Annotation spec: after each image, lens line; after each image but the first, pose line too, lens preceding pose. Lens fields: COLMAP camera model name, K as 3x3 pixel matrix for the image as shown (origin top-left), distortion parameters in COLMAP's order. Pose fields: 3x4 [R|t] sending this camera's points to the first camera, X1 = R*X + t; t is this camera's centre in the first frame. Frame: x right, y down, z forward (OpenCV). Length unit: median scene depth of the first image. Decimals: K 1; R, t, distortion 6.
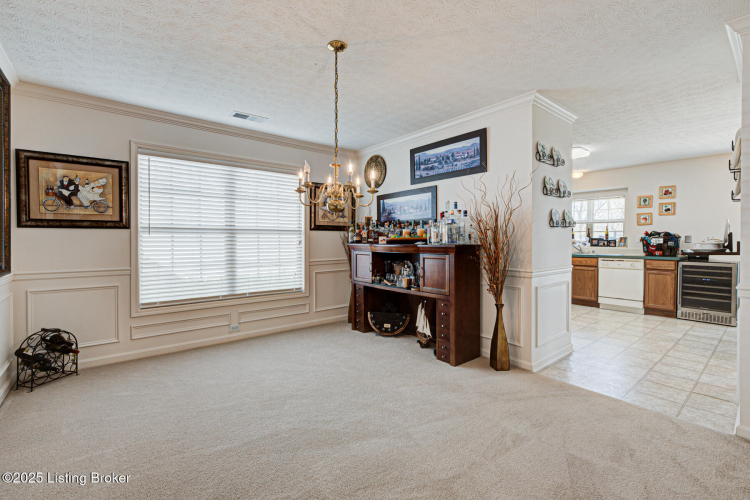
lens RADIAL K [[335.8, 0, 372.3], [0, 335.8, 244.9], [0, 0, 1]] dist [0.001800, 0.000123]
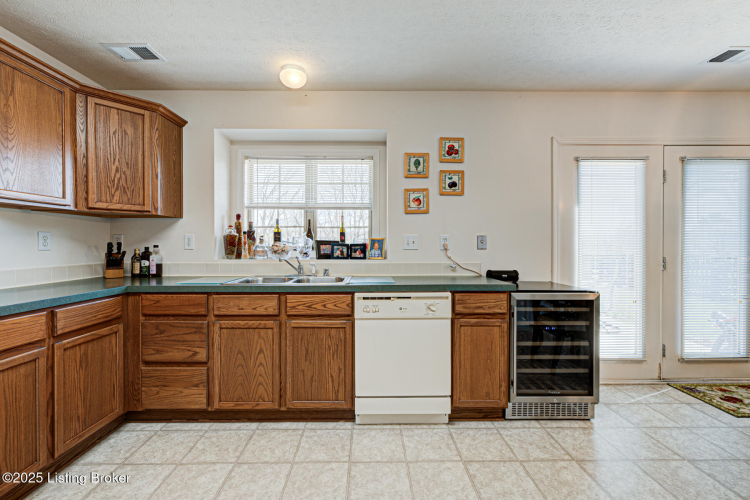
lens RADIAL K [[317.6, 0, 375.9], [0, 317.6, 248.7], [0, 0, 1]] dist [-0.002172, -0.000398]
pose [[0.615096, -0.006957, 0.788421, 0.418357], [0.011550, 0.999933, -0.000188, -0.009179], [-0.788368, 0.009222, 0.615135, 0.775206]]
